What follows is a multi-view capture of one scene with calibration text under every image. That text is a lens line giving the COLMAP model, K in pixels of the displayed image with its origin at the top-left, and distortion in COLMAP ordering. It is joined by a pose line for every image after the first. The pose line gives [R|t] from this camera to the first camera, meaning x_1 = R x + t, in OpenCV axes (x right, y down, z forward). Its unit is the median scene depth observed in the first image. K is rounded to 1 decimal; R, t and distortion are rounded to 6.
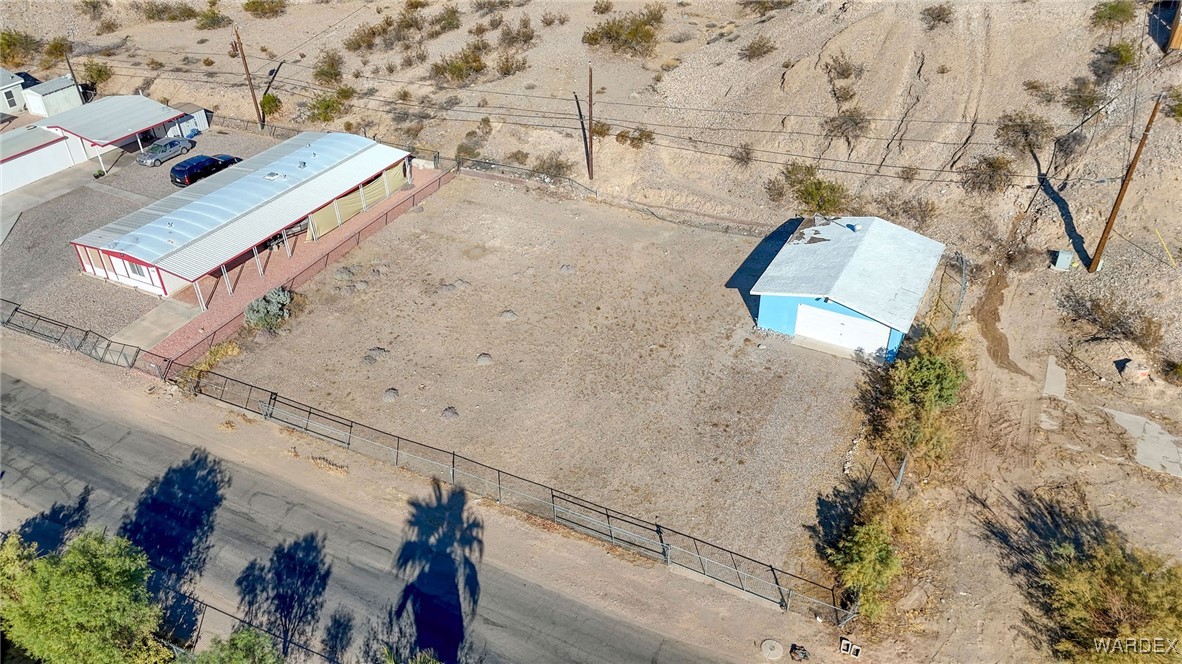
lens RADIAL K [[869.2, 0, 589.5], [0, 869.2, 334.2], [0, 0, 1]] dist [0.072541, -0.064346]
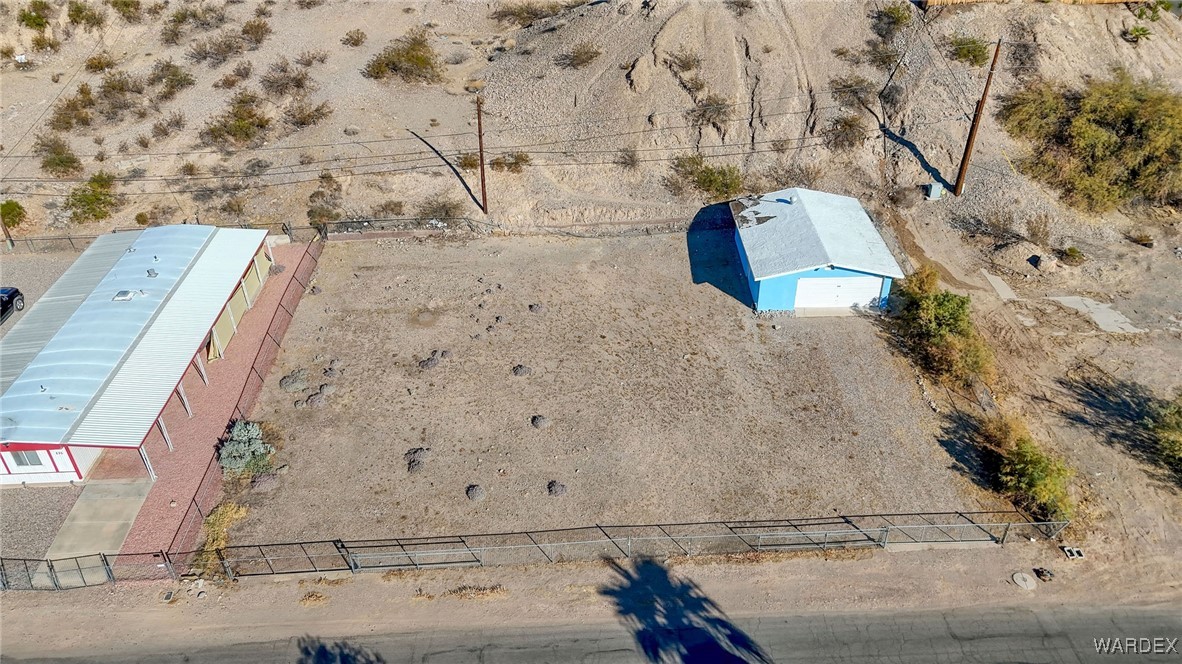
lens RADIAL K [[869.2, 0, 589.5], [0, 869.2, 334.2], [0, 0, 1]] dist [0.072541, -0.064346]
pose [[0.871576, -0.269621, 0.409462, -0.354048], [0.276086, 0.960101, 0.044530, -0.071573], [-0.405131, 0.074235, 0.911240, 0.121299]]
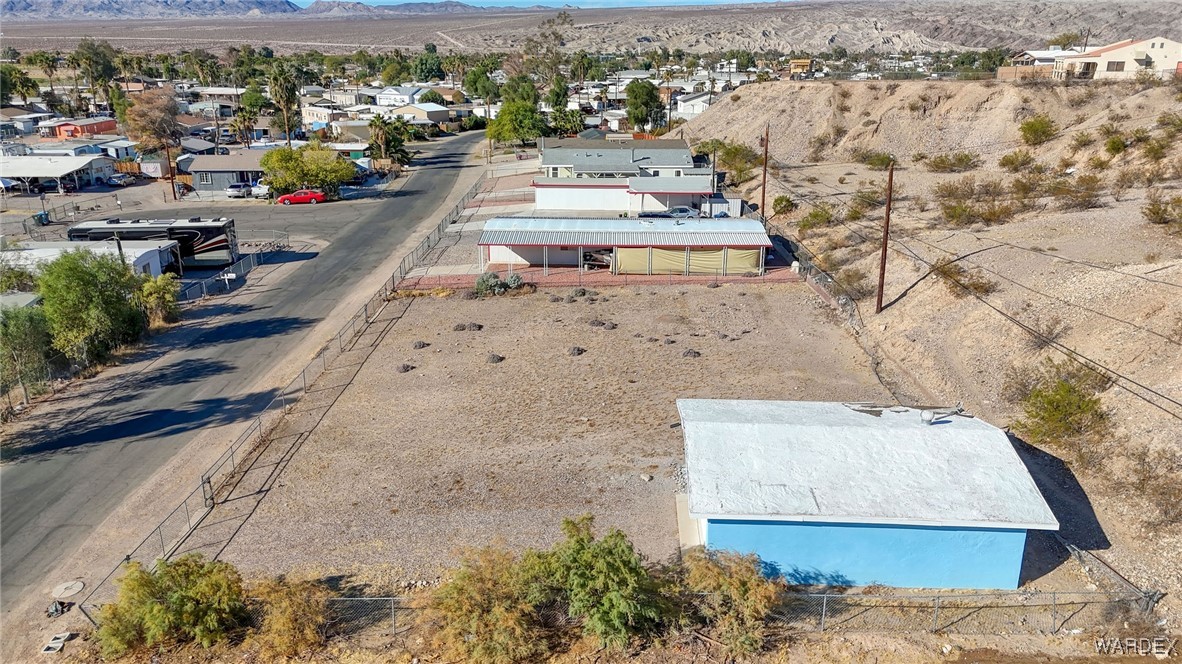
lens RADIAL K [[873.9, 0, 588.9], [0, 873.9, 329.9], [0, 0, 1]] dist [0.063325, -0.049828]
pose [[0.435051, 0.292741, -0.851489, 0.599310], [-0.518170, 0.854782, 0.029125, -0.066242], [0.736363, 0.428545, 0.523563, 0.474847]]
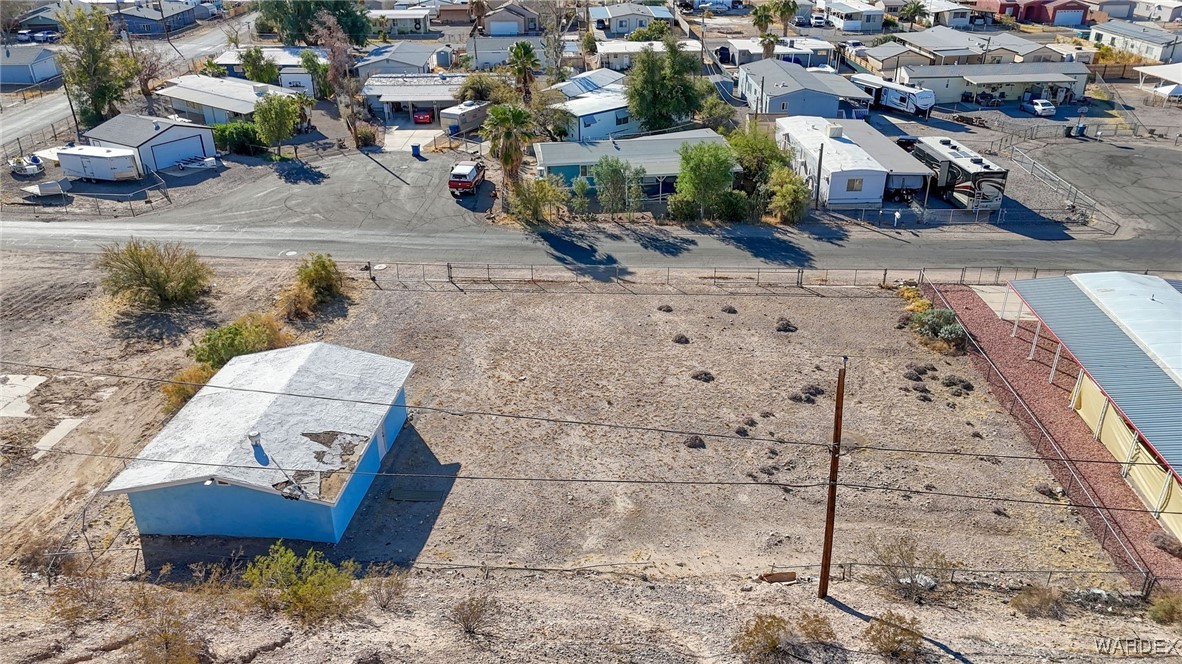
lens RADIAL K [[869.2, 0, 589.5], [0, 869.2, 334.2], [0, 0, 1]] dist [0.072541, -0.064346]
pose [[-0.919550, 0.205563, -0.334920, 0.251891], [-0.195719, 0.499480, 0.843928, -0.655799], [0.340766, 0.841584, -0.419064, 1.146753]]
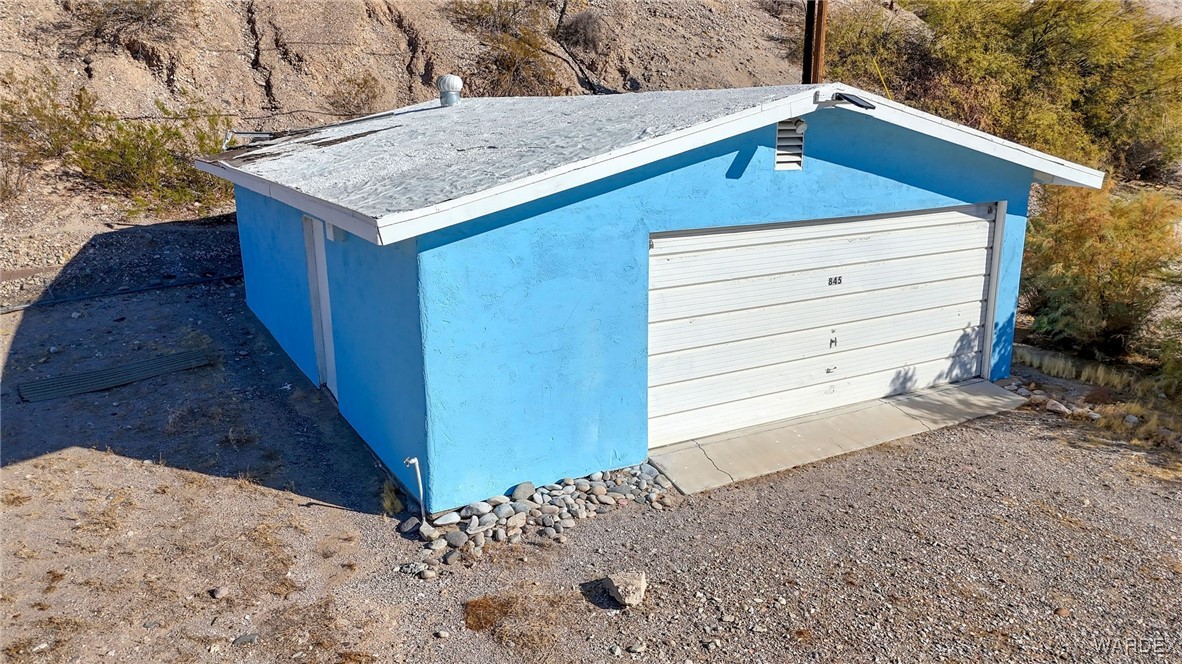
lens RADIAL K [[873.9, 0, 588.9], [0, 873.9, 329.9], [0, 0, 1]] dist [0.063325, -0.049828]
pose [[0.521431, -0.192088, 0.831391, 0.078377], [0.480559, 0.871230, -0.100104, -0.007513], [-0.705105, 0.451730, 0.546597, 0.764658]]
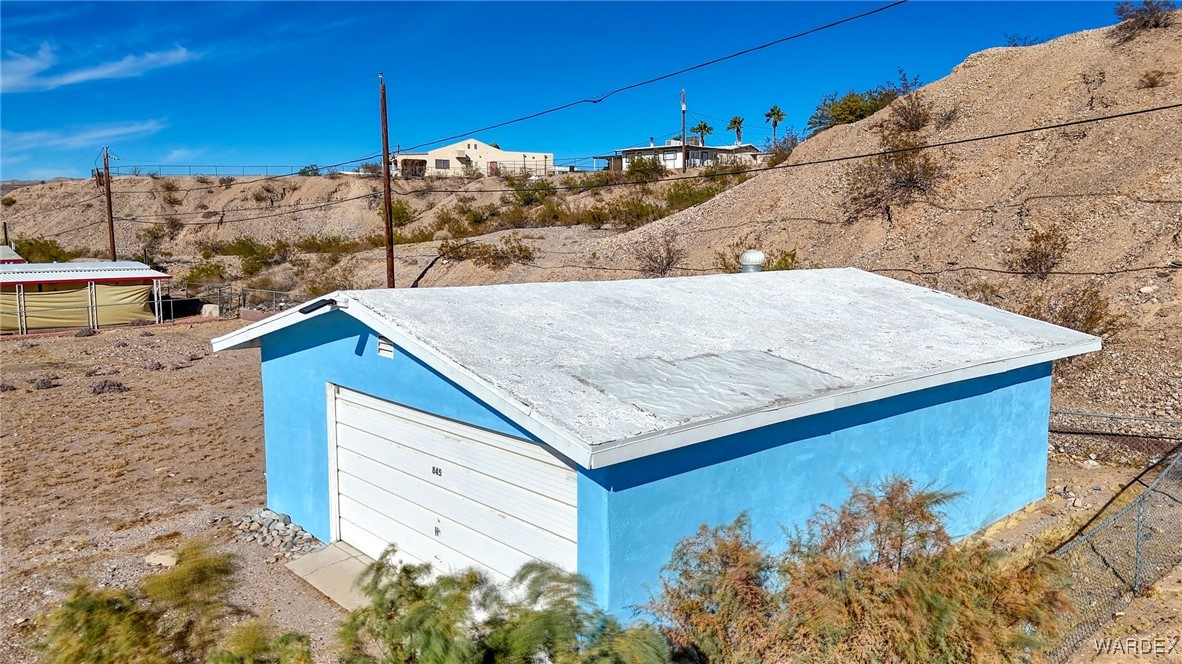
lens RADIAL K [[873.9, 0, 588.9], [0, 873.9, 329.9], [0, 0, 1]] dist [0.063325, -0.049828]
pose [[0.938121, 0.057811, -0.341449, 0.318702], [-0.211331, 0.876668, -0.432196, 0.032599], [0.274352, 0.477610, 0.834637, 0.672406]]
